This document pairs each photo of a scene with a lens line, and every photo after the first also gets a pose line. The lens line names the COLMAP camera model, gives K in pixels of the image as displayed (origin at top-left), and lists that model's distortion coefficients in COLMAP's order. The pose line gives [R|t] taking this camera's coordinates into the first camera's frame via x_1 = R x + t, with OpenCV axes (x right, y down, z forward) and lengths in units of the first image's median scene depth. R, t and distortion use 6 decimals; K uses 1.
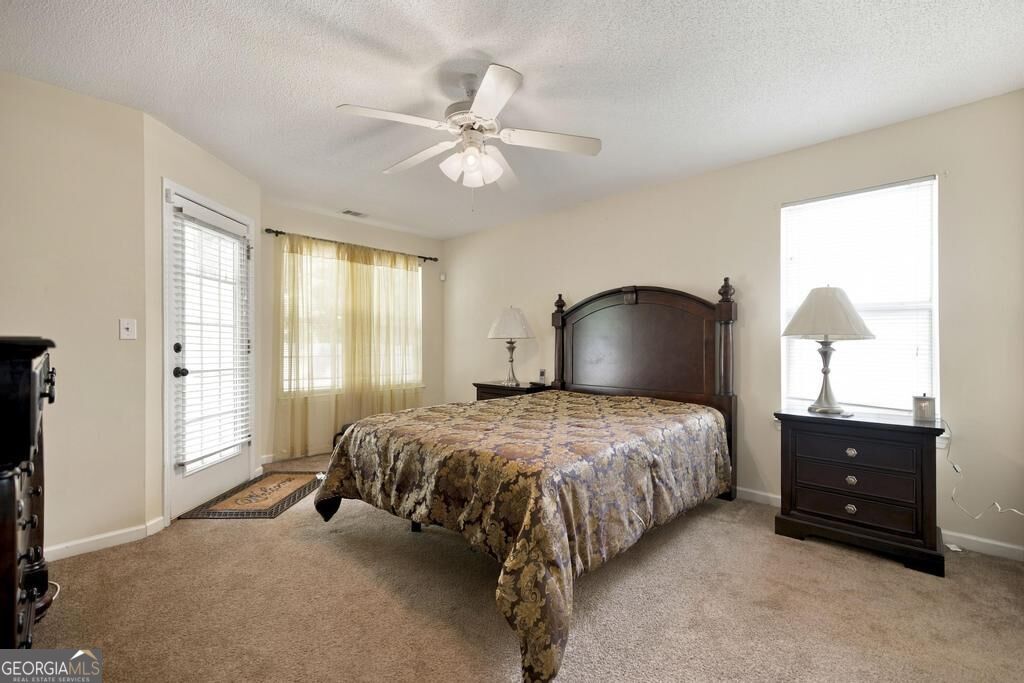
lens RADIAL K [[438.6, 0, 511.7], [0, 438.6, 340.9], [0, 0, 1]] dist [0.002182, -0.000064]
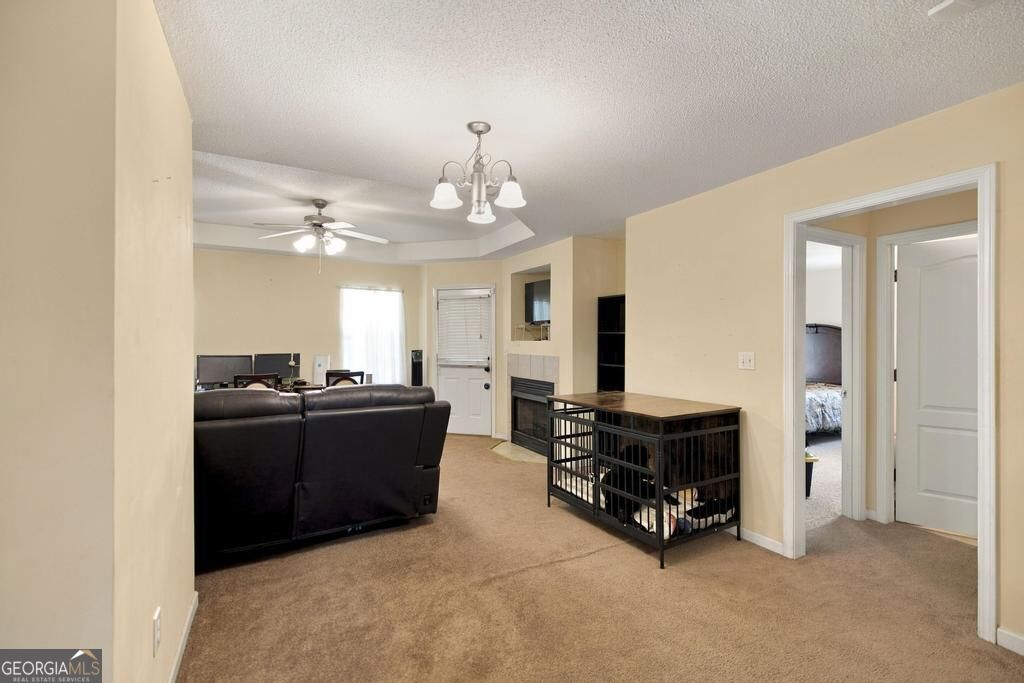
lens RADIAL K [[453.4, 0, 521.2], [0, 453.4, 340.5], [0, 0, 1]] dist [0.004325, 0.000109]
pose [[0.951847, 0.001608, -0.306569, -0.524272], [-0.001535, 0.999999, 0.000479, -0.092063], [0.306570, 0.000015, 0.951848, -2.014521]]
